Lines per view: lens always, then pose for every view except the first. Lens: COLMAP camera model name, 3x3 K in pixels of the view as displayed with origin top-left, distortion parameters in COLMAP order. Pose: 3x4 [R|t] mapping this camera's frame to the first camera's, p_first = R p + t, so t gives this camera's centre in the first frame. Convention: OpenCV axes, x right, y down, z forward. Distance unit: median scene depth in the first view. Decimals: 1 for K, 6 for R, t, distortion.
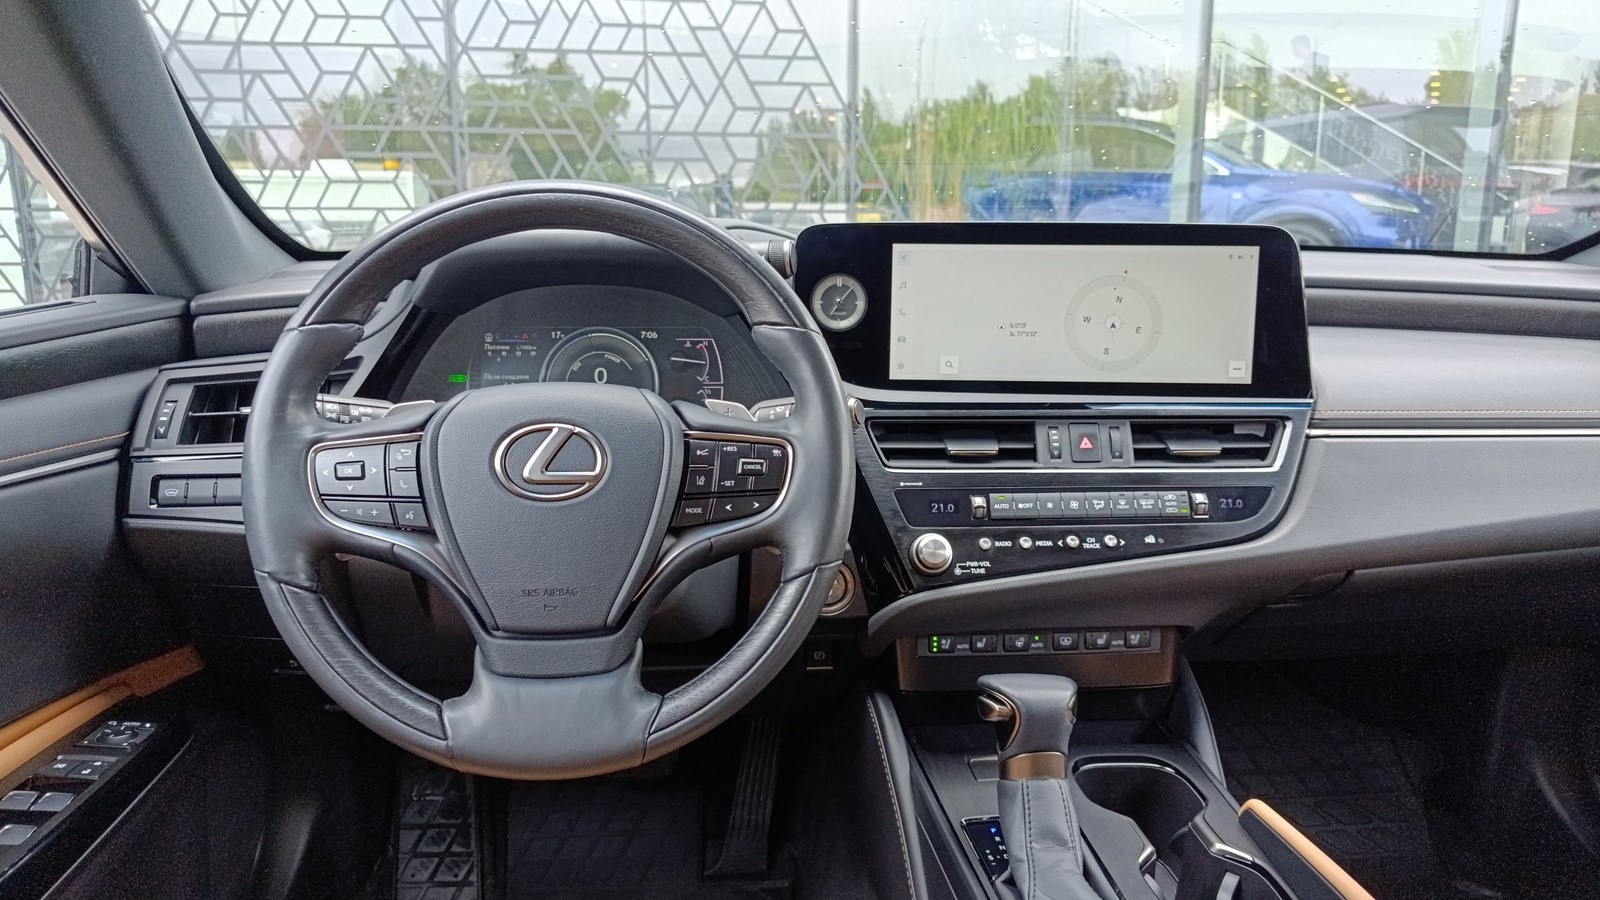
lens RADIAL K [[1342.6, 0, 800.0], [0, 1342.6, 450.0], [0, 0, 1]] dist [0.084480, -0.139028]
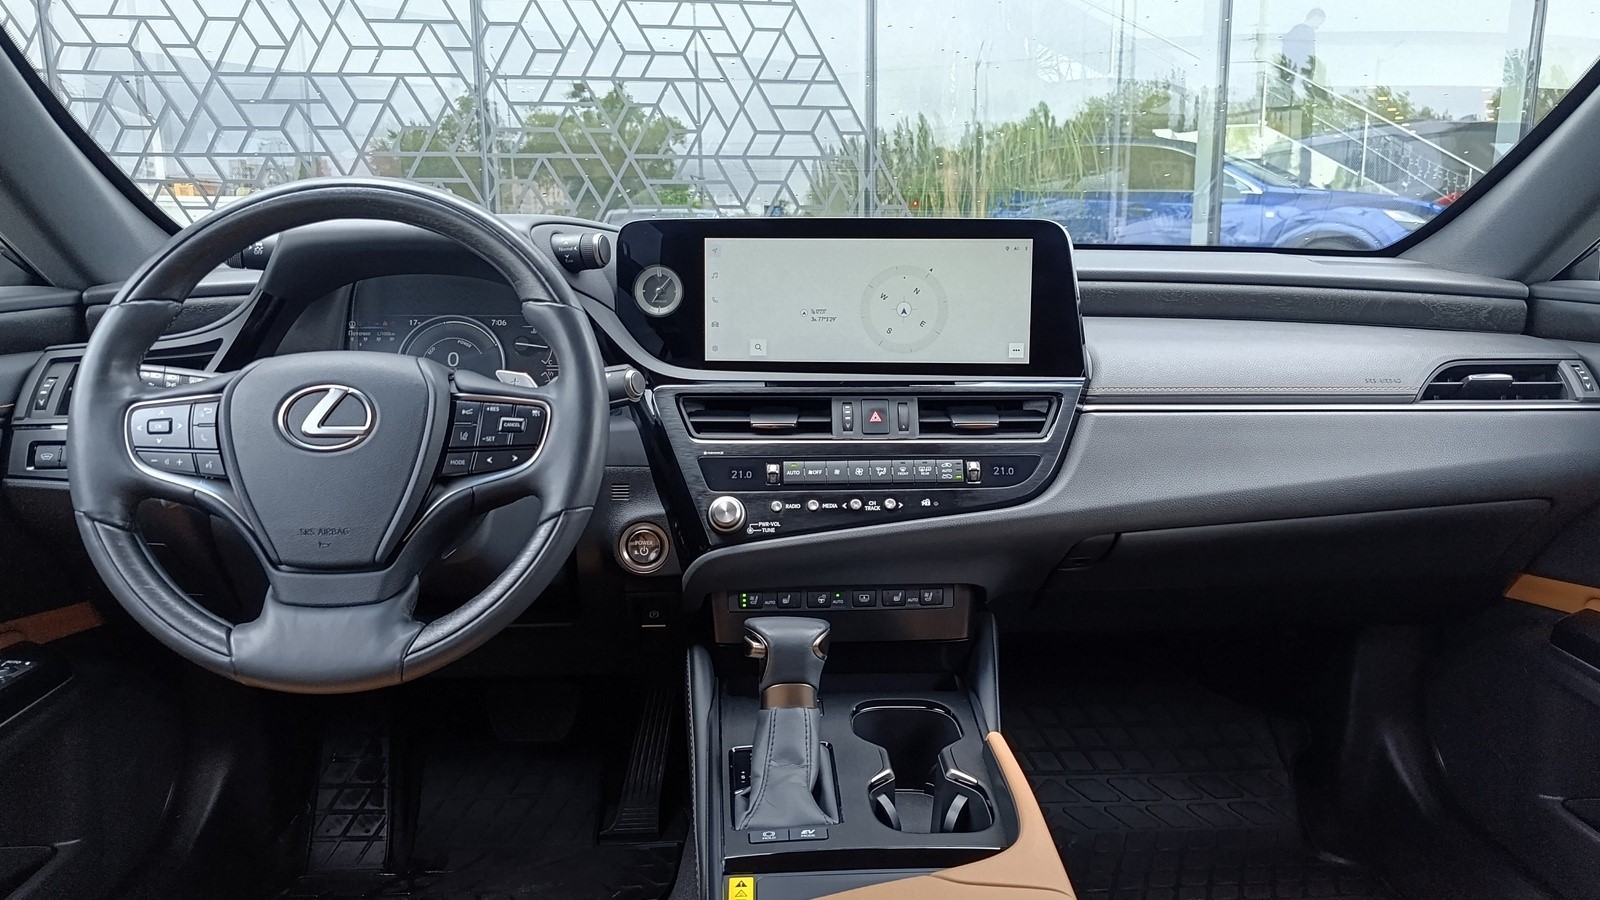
lens RADIAL K [[1342.6, 0, 800.0], [0, 1342.6, 450.0], [0, 0, 1]] dist [0.084480, -0.139028]
pose [[0.998995, 0.000139, -0.044826, 0.203187], [-0.000951, 0.999836, -0.018091, 0.042671], [0.044816, 0.018115, 0.998831, -0.103434]]
